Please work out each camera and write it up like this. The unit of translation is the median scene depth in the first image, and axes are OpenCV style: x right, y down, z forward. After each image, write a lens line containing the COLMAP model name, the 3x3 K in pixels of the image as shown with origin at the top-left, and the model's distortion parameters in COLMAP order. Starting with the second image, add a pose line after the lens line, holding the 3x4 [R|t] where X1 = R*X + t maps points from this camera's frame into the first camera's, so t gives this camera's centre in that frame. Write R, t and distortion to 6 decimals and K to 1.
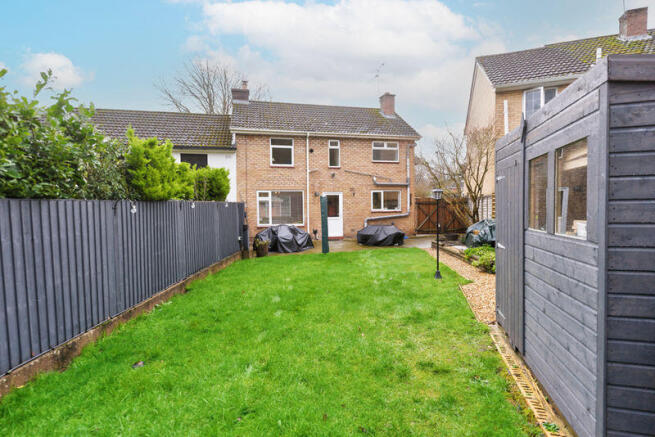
lens RADIAL K [[304.4, 0, 327.5], [0, 304.4, 218.5], [0, 0, 1]] dist [0.001037, -0.000306]
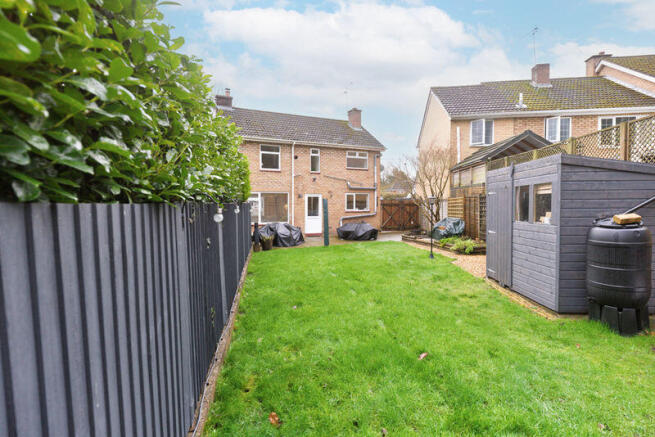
lens RADIAL K [[296.8, 0, 327.5], [0, 296.8, 218.5], [0, 0, 1]] dist [0.002383, 0.000479]
pose [[0.983021, 0.000655, 0.183494, -0.141859], [-0.001062, 0.999997, 0.002117, 0.002174], [-0.183492, -0.002276, 0.983019, -0.106767]]
